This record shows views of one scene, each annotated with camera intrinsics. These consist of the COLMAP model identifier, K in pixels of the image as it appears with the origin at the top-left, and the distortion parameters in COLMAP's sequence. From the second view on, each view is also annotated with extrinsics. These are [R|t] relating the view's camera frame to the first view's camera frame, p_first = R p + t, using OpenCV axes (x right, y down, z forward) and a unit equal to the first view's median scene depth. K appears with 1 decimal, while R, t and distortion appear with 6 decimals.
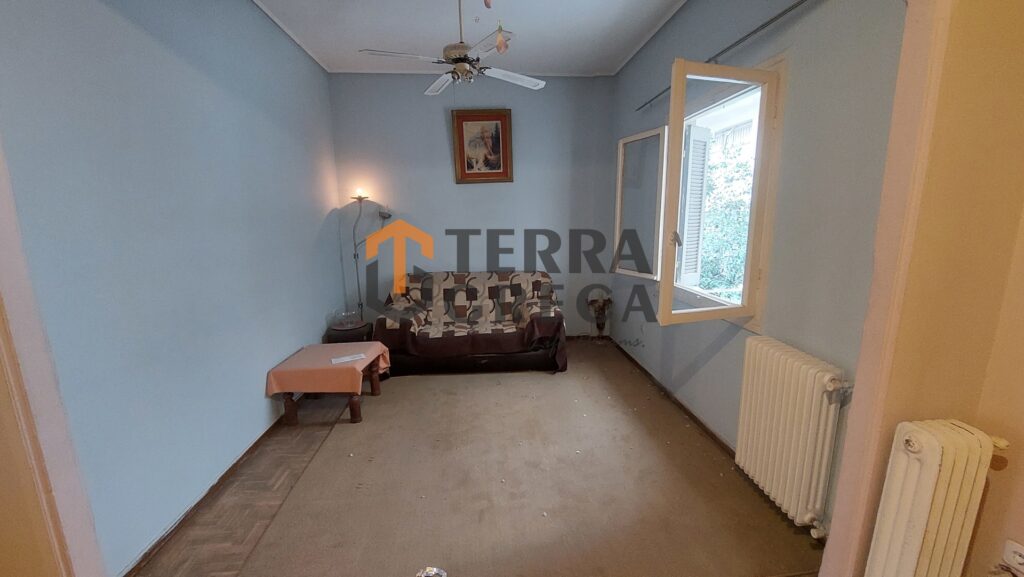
lens RADIAL K [[407.8, 0, 515.3], [0, 407.8, 296.0], [0, 0, 1]] dist [-0.017368, -0.000173]
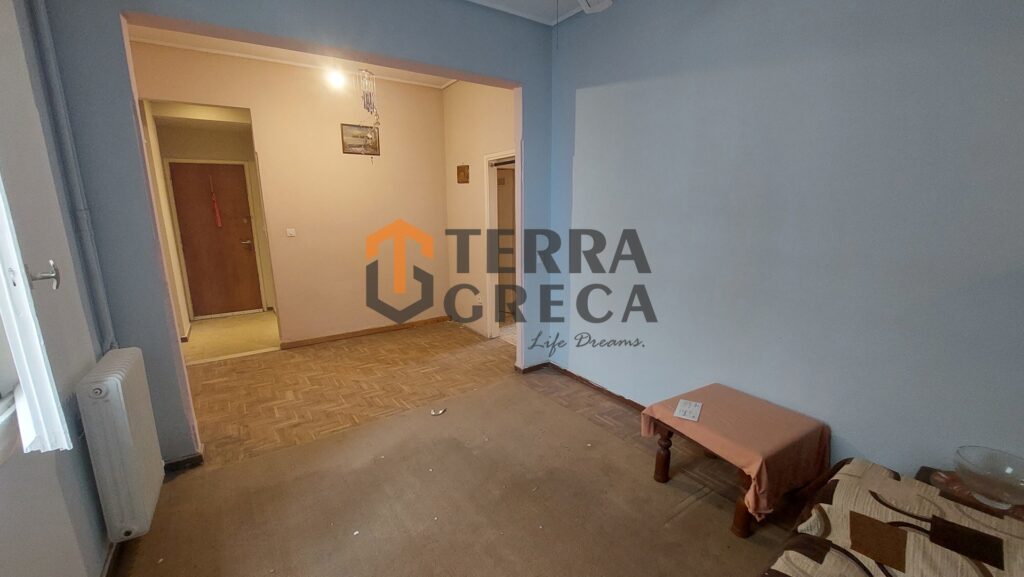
lens RADIAL K [[407.8, 0, 515.3], [0, 407.8, 296.0], [0, 0, 1]] dist [-0.017368, -0.000173]
pose [[-0.864814, 0.122858, -0.486829, 0.137766], [-0.082317, 0.921787, 0.378857, -0.215328], [0.495299, 0.367715, -0.787061, 1.034406]]
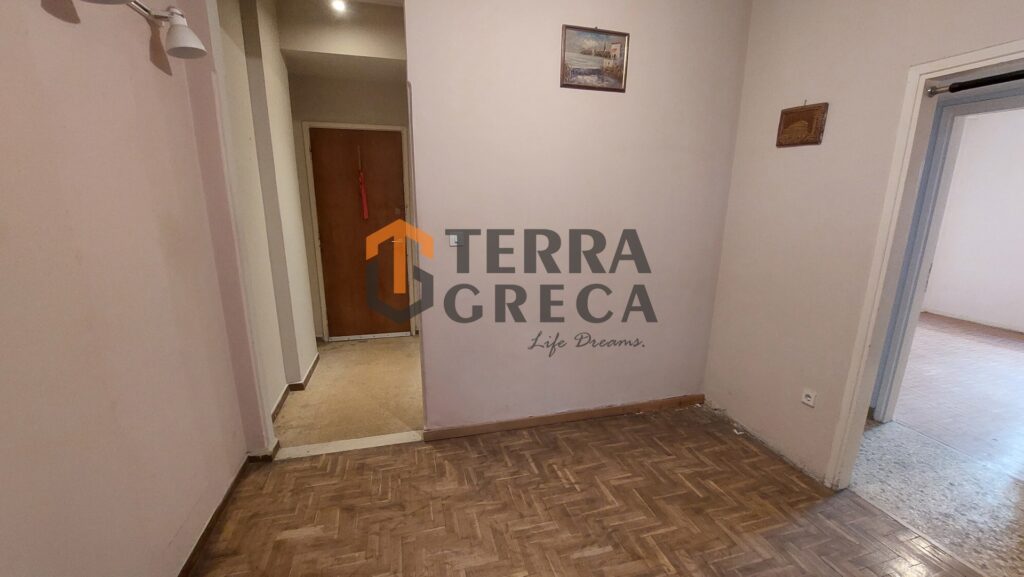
lens RADIAL K [[407.8, 0, 515.3], [0, 407.8, 296.0], [0, 0, 1]] dist [-0.017368, -0.000173]
pose [[-0.983684, 0.043414, -0.174586, 0.130526], [-0.033922, 0.908278, 0.416989, -0.079256], [0.176676, 0.416108, -0.891986, 0.374238]]
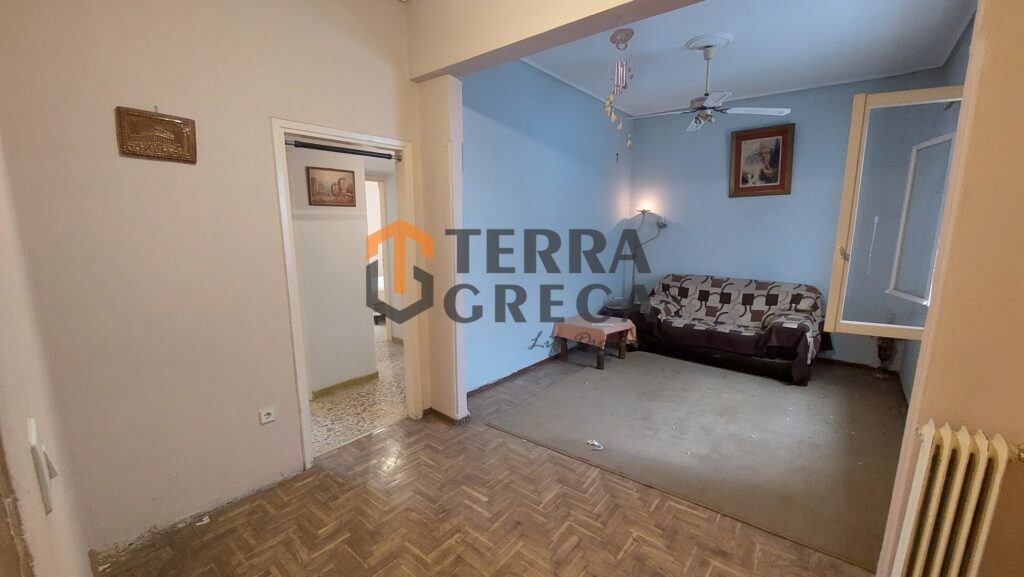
lens RADIAL K [[409.8, 0, 512.6], [0, 409.8, 296.2], [0, 0, 1]] dist [-0.018929, 0.000392]
pose [[0.711448, 0.135537, -0.689545, 0.266263], [-0.145695, 0.988353, 0.043947, 0.028865], [0.687470, 0.069197, 0.722909, -0.205373]]
